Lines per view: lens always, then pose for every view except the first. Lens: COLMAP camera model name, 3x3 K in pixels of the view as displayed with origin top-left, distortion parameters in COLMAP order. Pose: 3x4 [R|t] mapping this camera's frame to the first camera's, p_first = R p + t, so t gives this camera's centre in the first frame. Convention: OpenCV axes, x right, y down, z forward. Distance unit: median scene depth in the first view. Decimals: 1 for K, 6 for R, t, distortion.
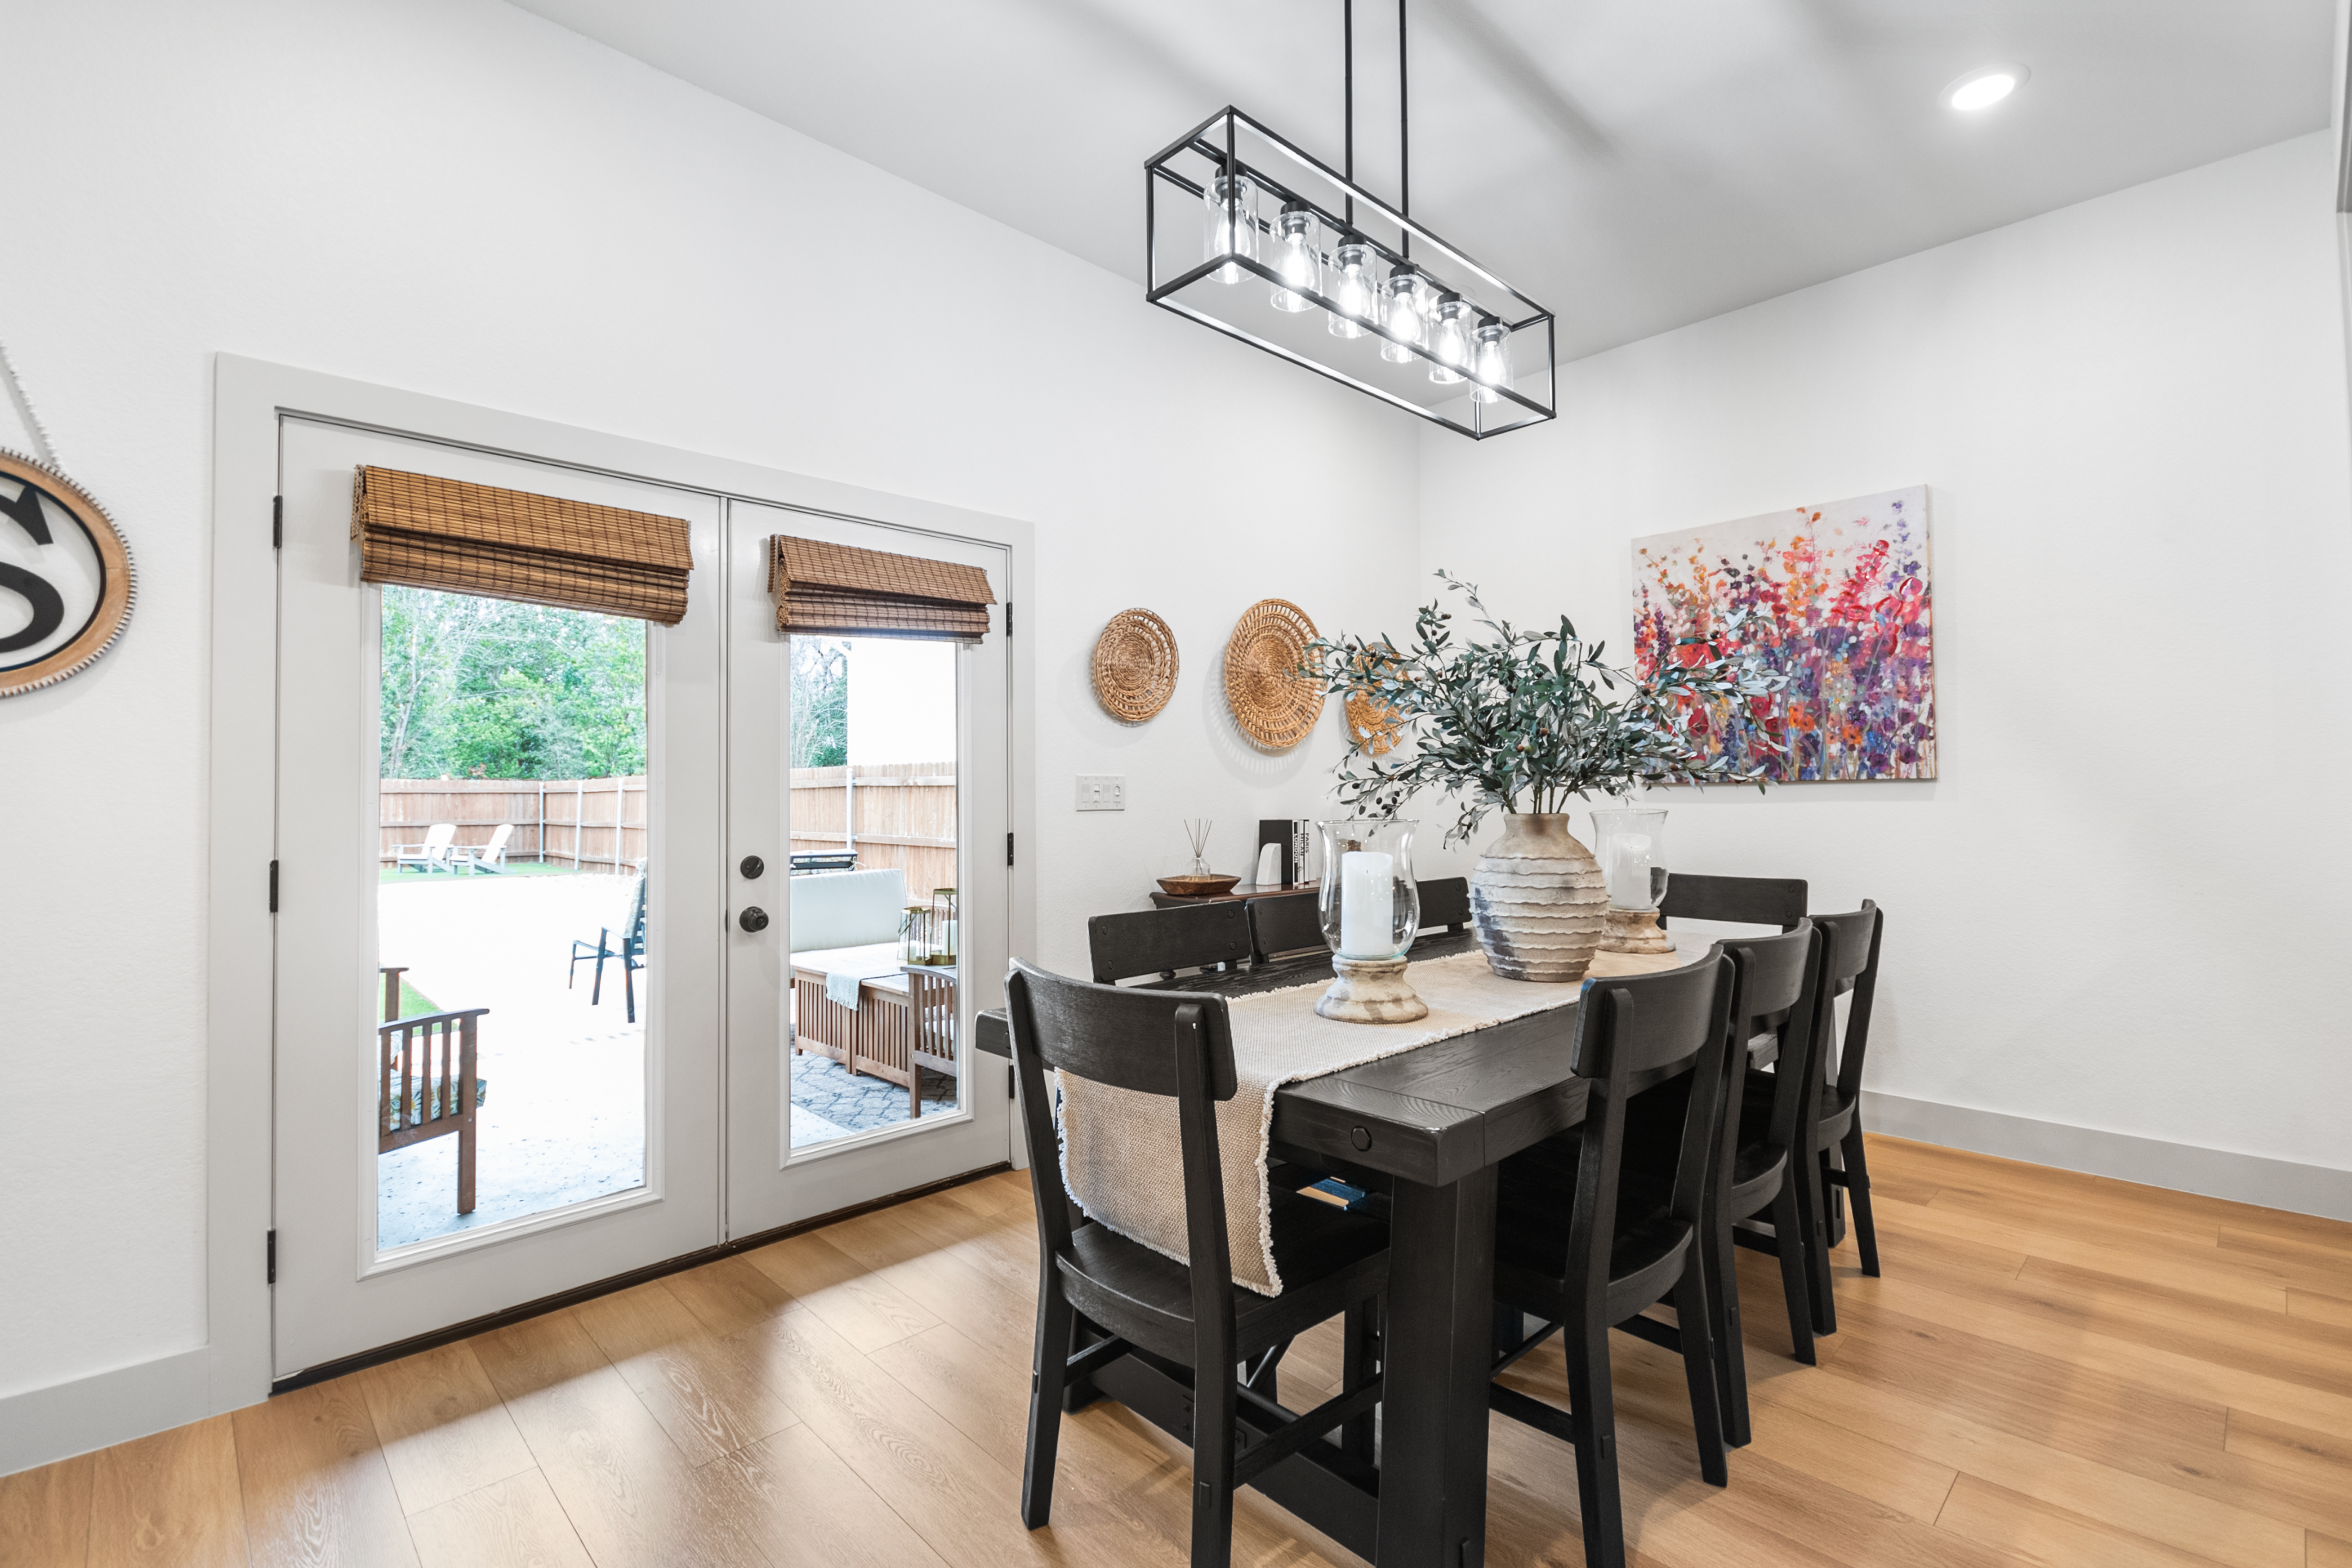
lens RADIAL K [[1051.5, 0, 1170.1], [0, 1051.5, 781.7], [0, 0, 1]] dist [0.009063, -0.006840]
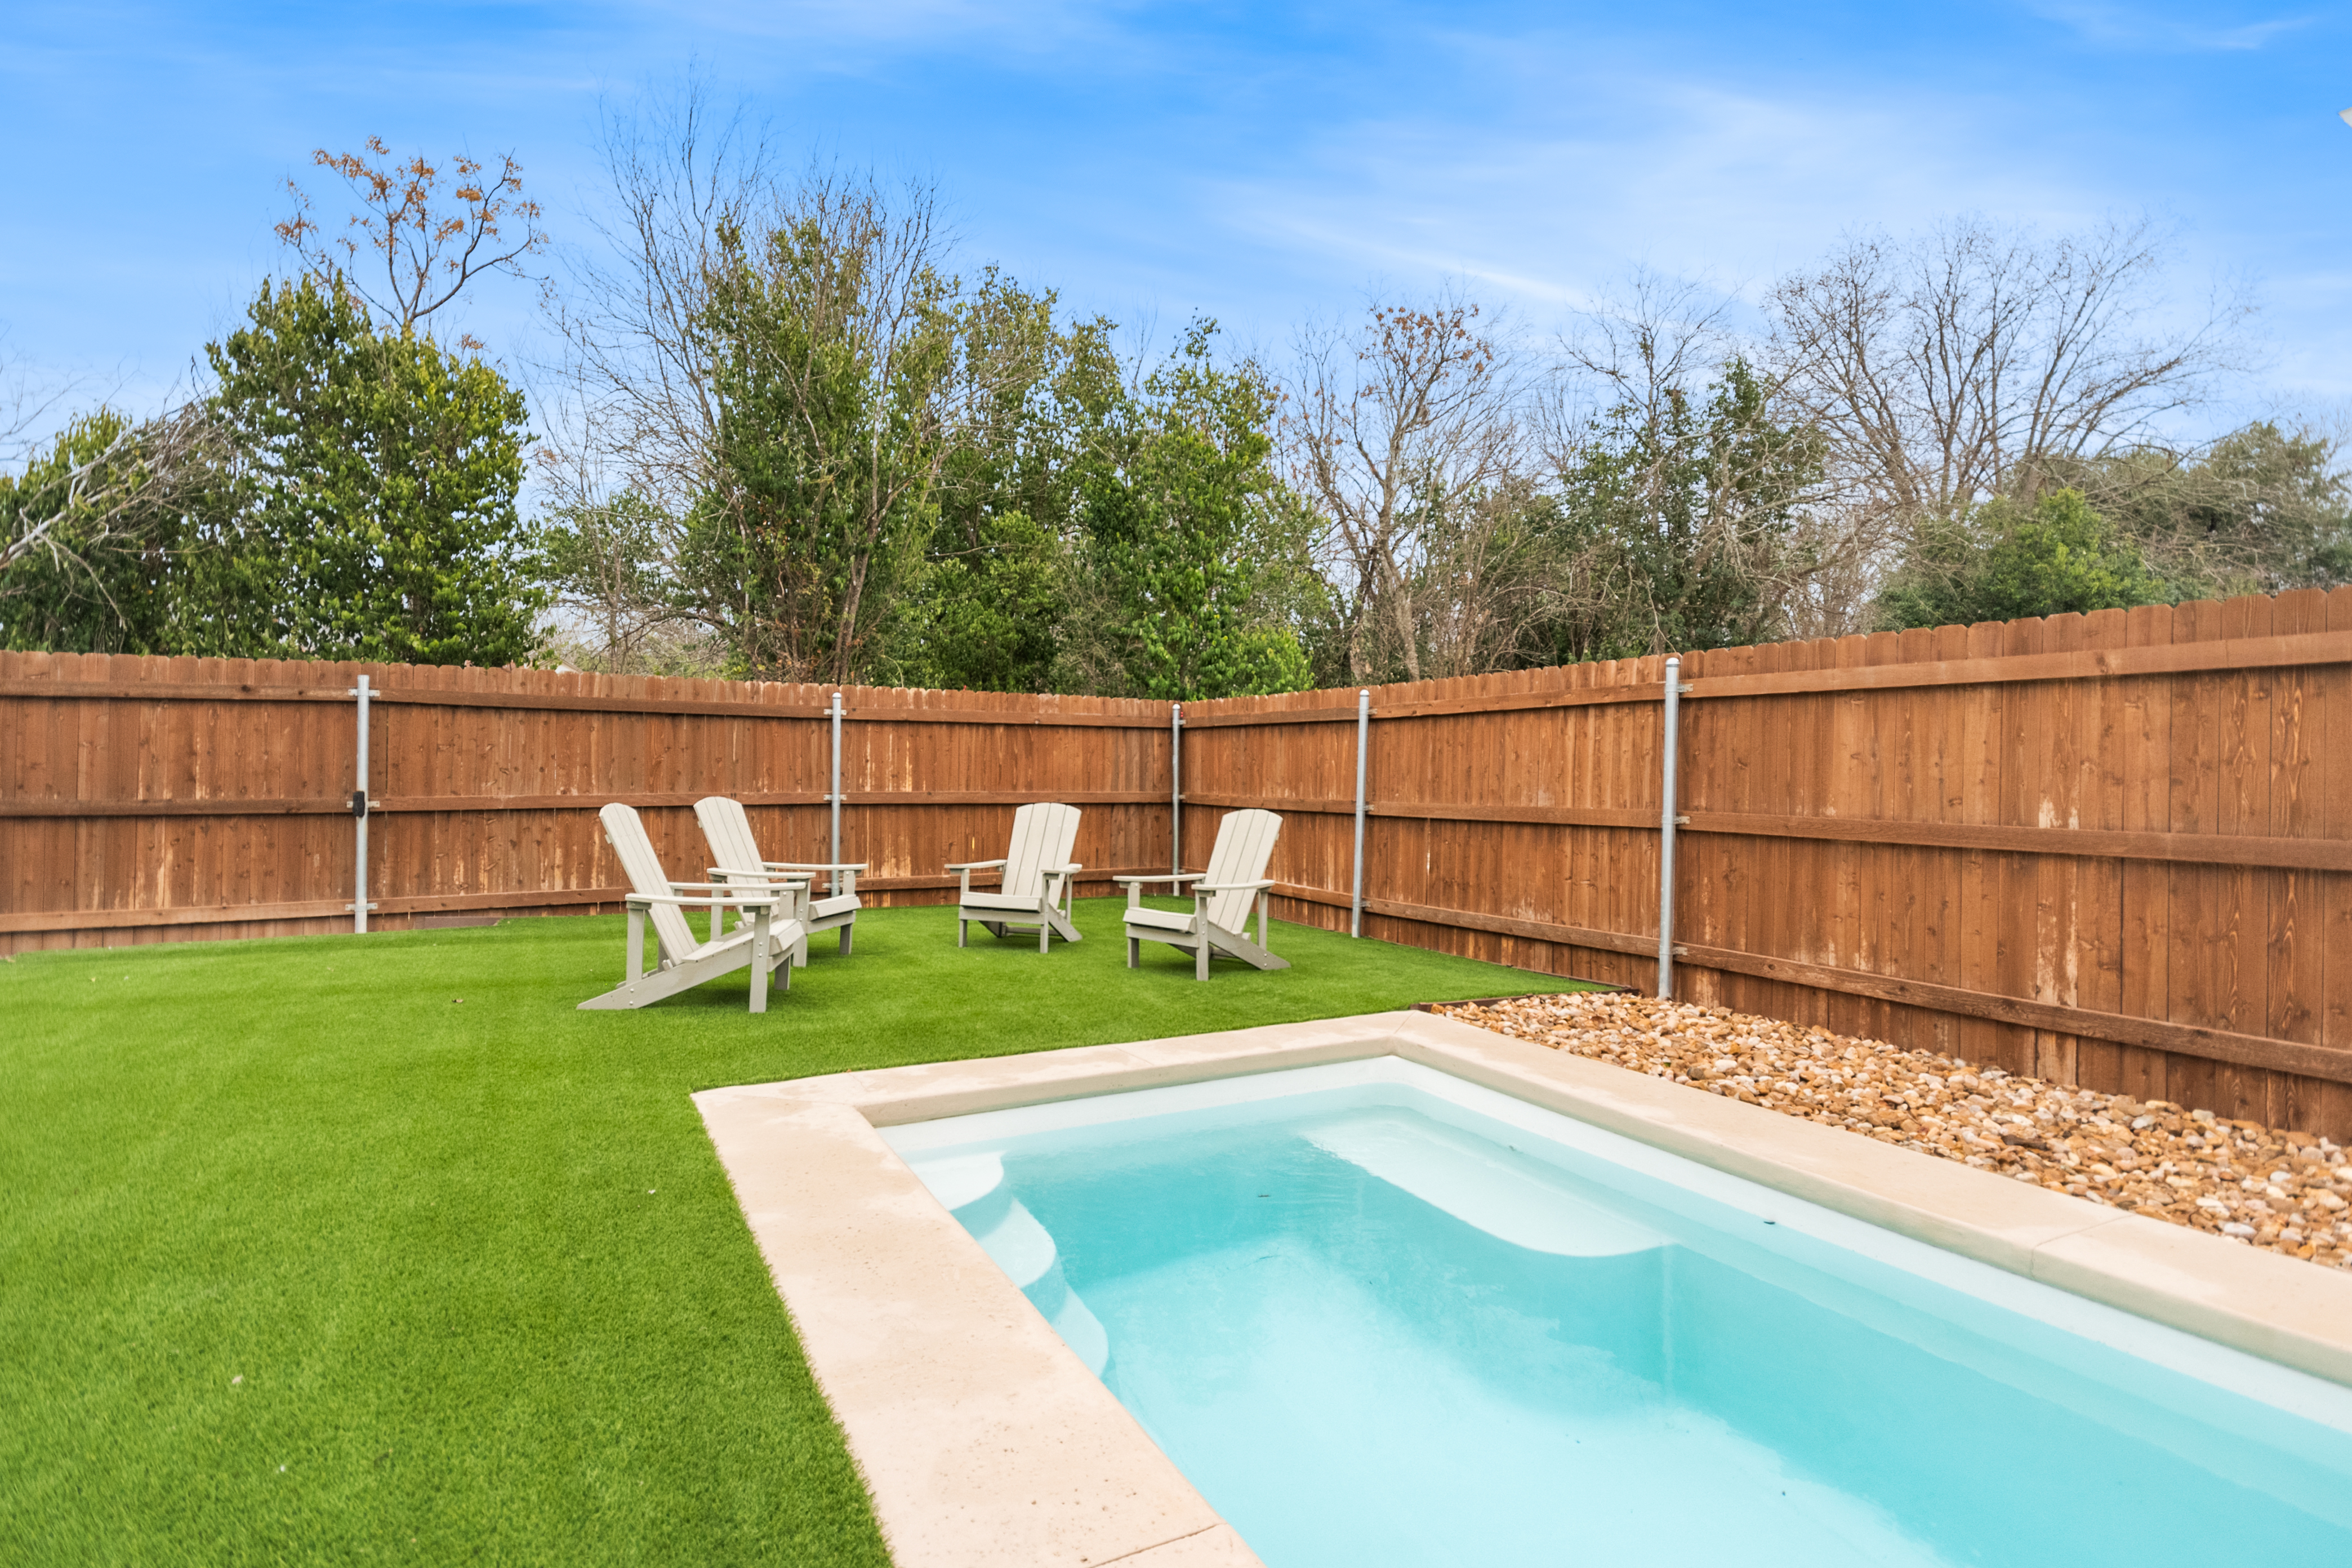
lens RADIAL K [[1185.3, 0, 1192.3], [0, 1185.3, 764.4], [0, 0, 1]] dist [0.007051, -0.001224]
pose [[0.966279, 0.012414, -0.257198, -0.471457], [-0.009016, 0.999856, 0.014387, 0.018210], [0.257339, -0.011583, 0.966252, 0.547272]]
